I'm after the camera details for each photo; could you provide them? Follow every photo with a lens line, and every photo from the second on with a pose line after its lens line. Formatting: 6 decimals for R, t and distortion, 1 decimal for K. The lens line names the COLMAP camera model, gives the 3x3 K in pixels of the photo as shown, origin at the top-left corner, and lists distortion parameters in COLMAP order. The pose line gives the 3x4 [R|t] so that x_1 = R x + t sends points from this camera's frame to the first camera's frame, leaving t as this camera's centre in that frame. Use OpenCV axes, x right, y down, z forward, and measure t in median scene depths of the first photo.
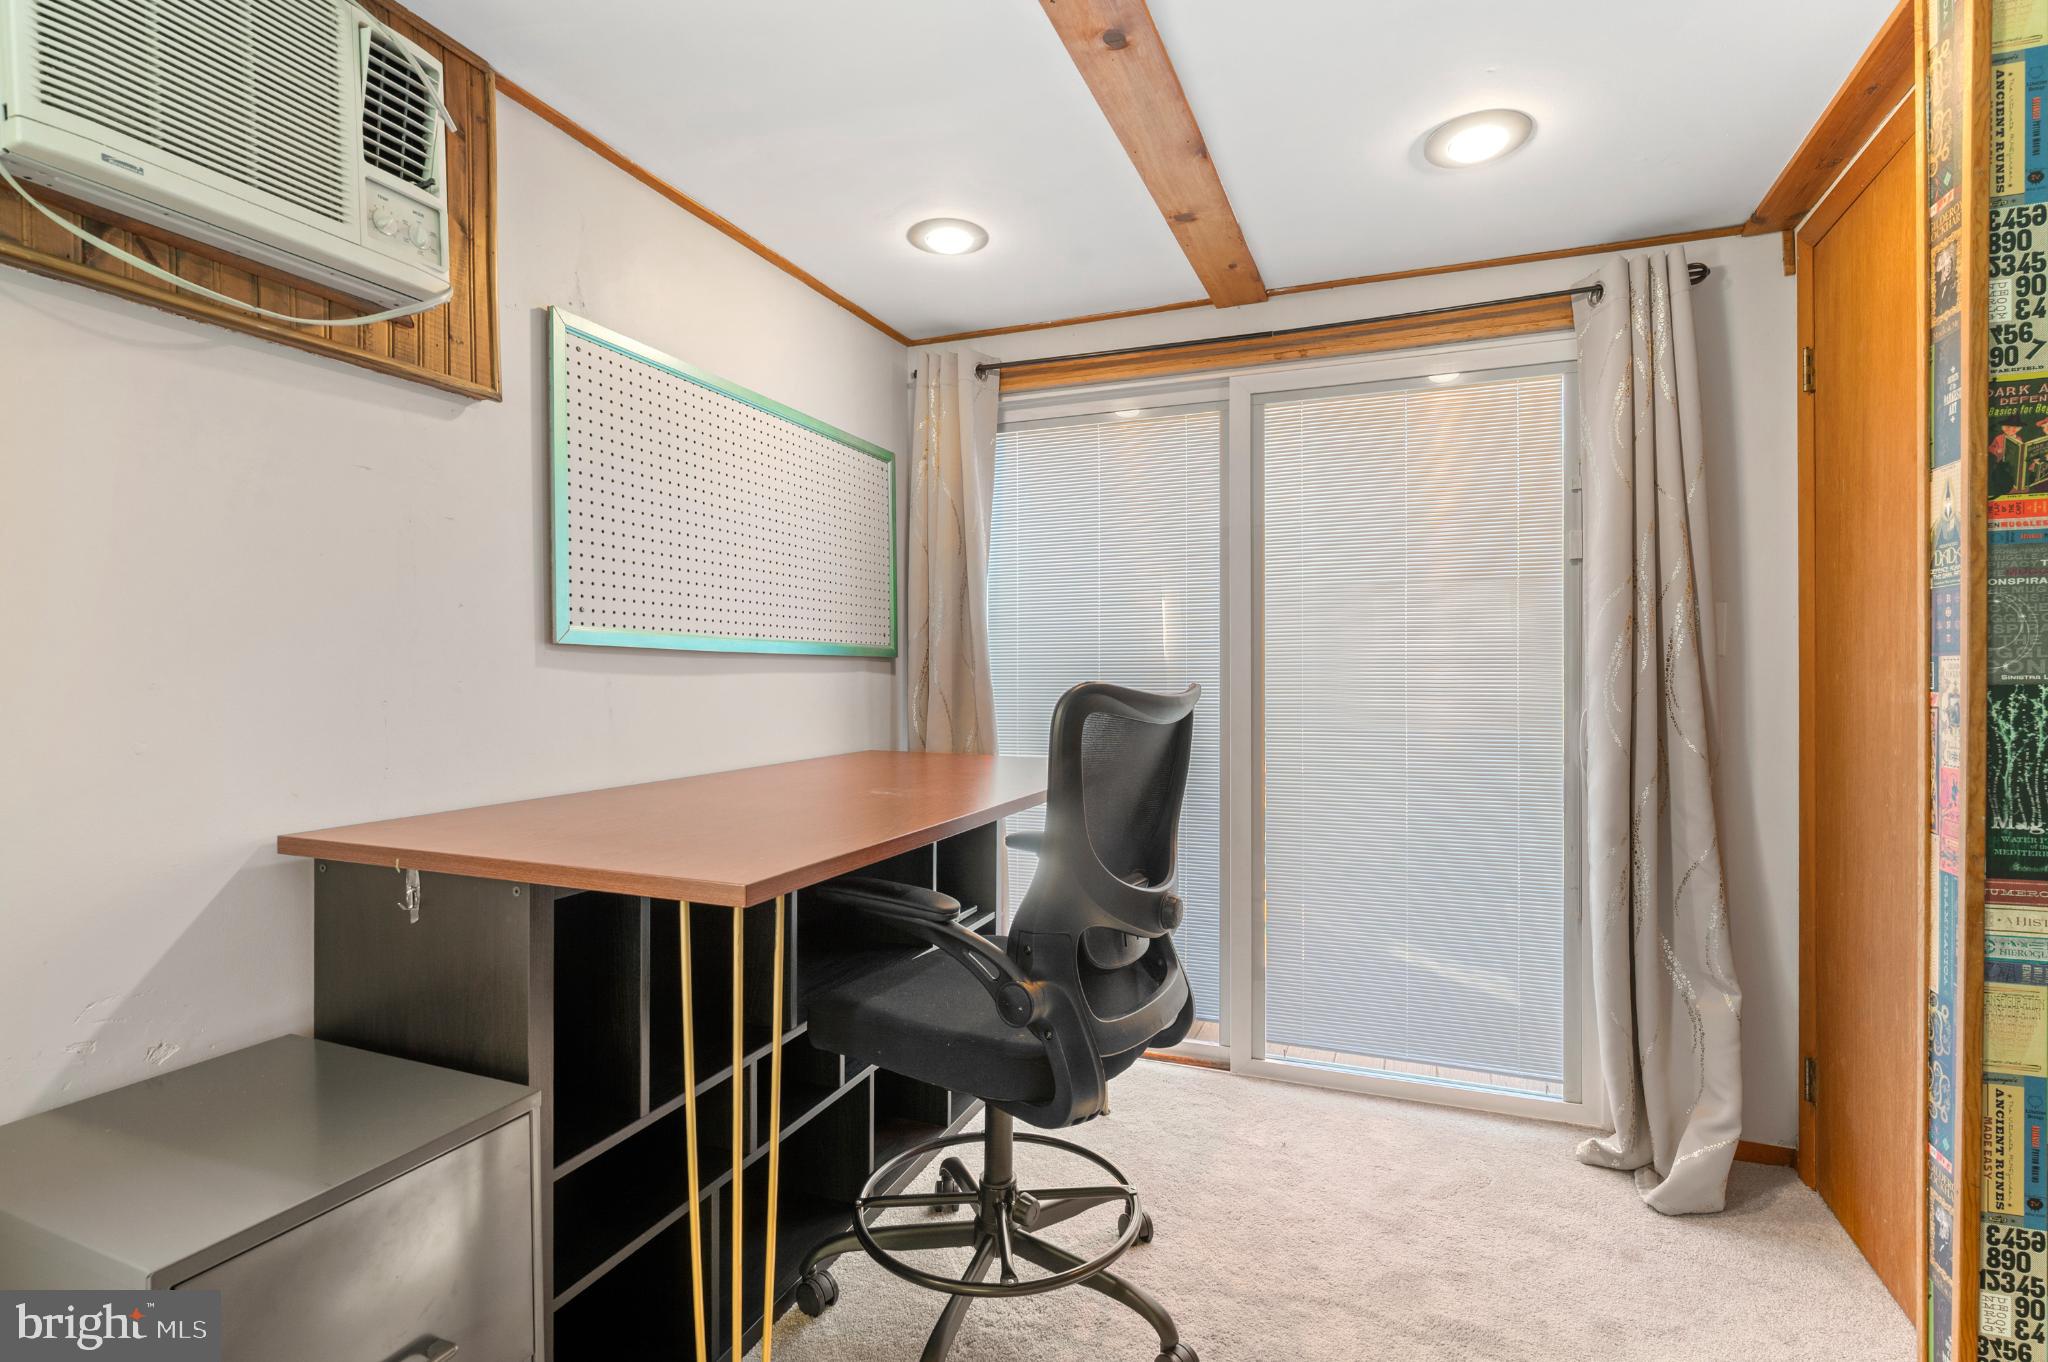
lens RADIAL K [[960.3, 0, 1033.1], [0, 960.3, 675.3], [0, 0, 1]] dist [-0.000165, 0.000356]
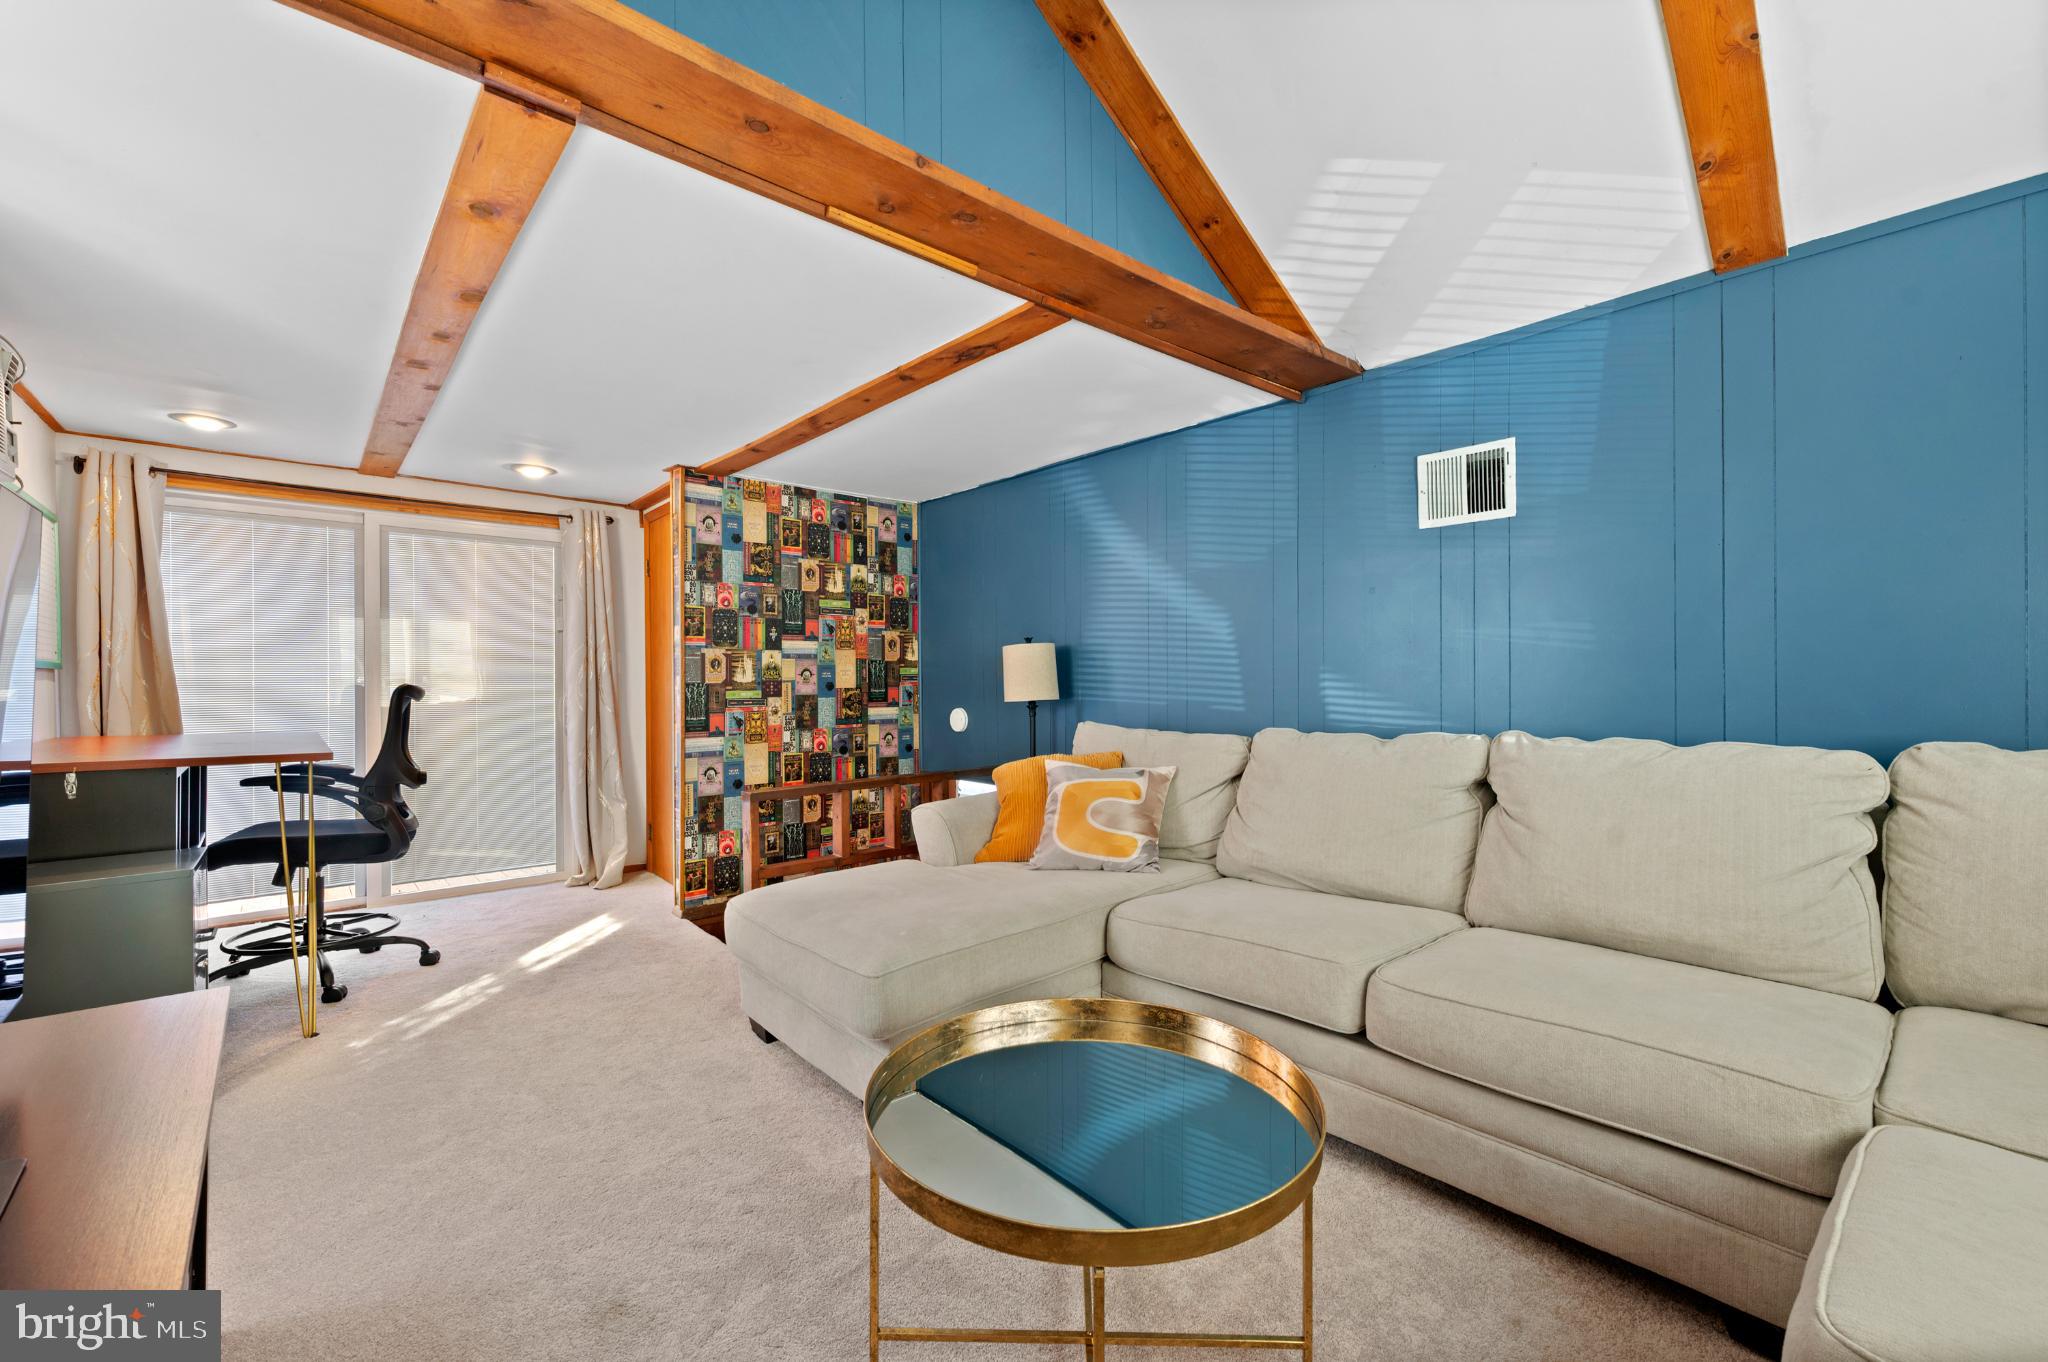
lens RADIAL K [[831.5, 0, 1034.1], [0, 831.5, 681.6], [0, 0, 1]] dist [-0.005165, 0.001236]
pose [[0.448755, 0.001521, 0.893654, -0.757696], [0.005125, 0.999978, -0.004276, 0.013815], [-0.893640, 0.006499, 0.448737, -0.972739]]
